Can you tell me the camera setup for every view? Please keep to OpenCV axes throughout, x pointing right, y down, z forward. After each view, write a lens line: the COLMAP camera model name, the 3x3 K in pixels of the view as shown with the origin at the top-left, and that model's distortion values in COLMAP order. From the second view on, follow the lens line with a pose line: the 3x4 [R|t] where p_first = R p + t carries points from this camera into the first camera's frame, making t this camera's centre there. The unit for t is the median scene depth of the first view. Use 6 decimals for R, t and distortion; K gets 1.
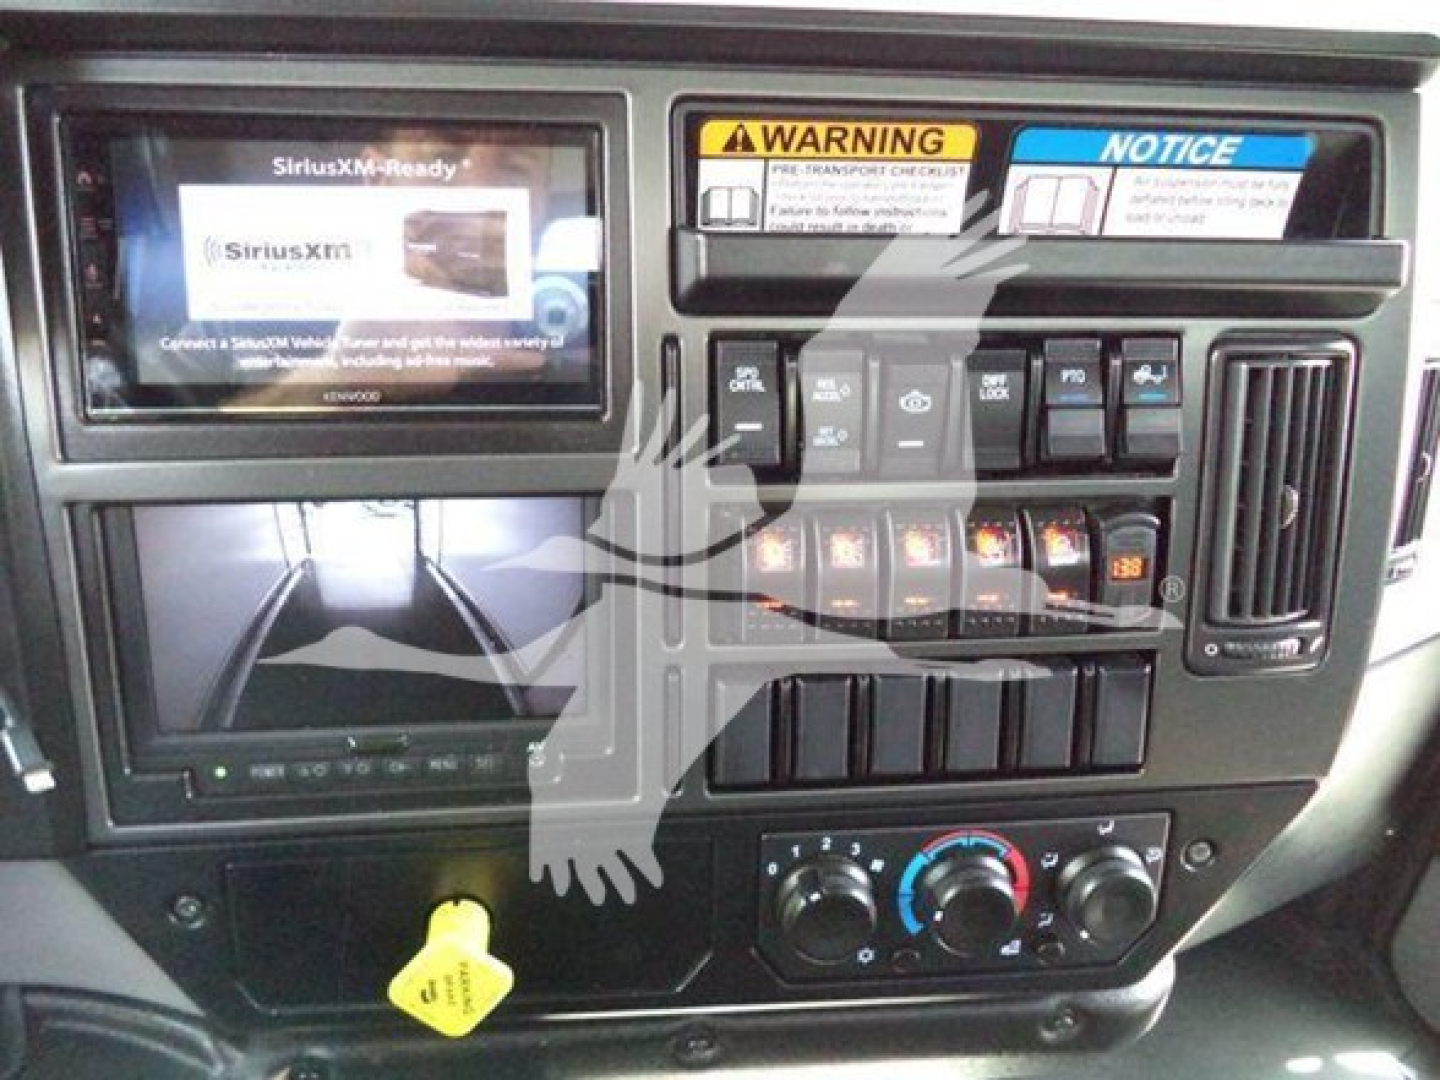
lens RADIAL K [[1160.9, 0, 720.0], [0, 1160.9, 540.0], [0, 0, 1]] dist [-0.012298, -0.013368]
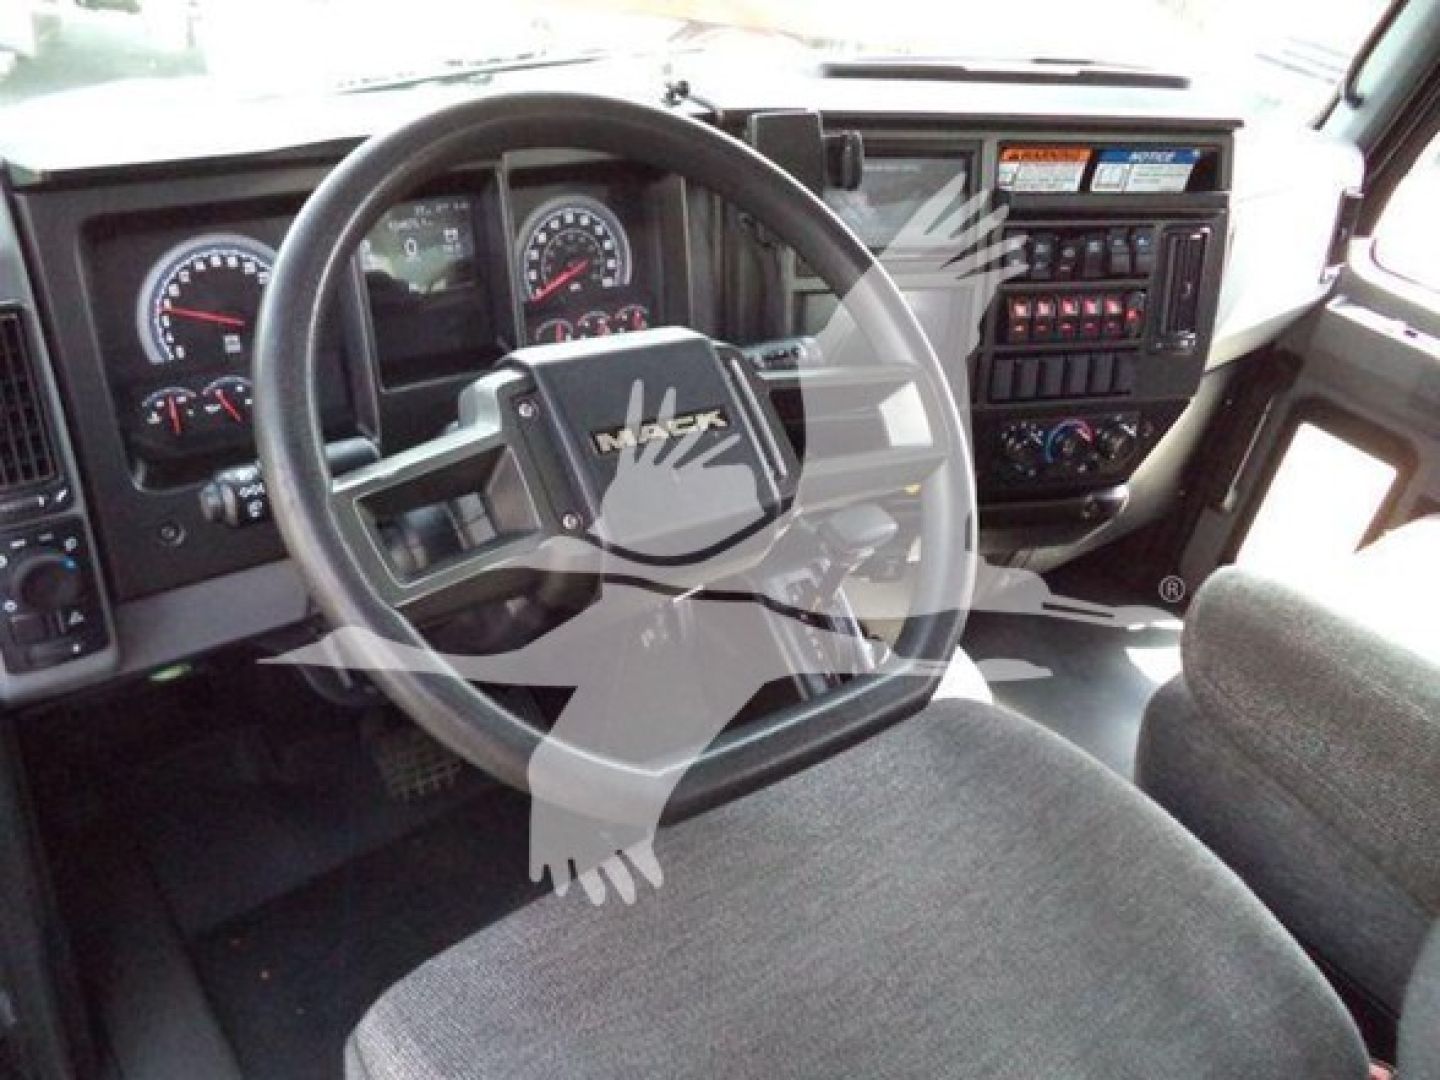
lens RADIAL K [[1160.9, 0, 720.0], [0, 1160.9, 540.0], [0, 0, 1]] dist [-0.012298, -0.013368]
pose [[0.979584, -0.059042, 0.192172, -1.164711], [0.034875, 0.991316, 0.126792, 0.173108], [-0.197989, -0.117501, 0.973136, -1.529965]]
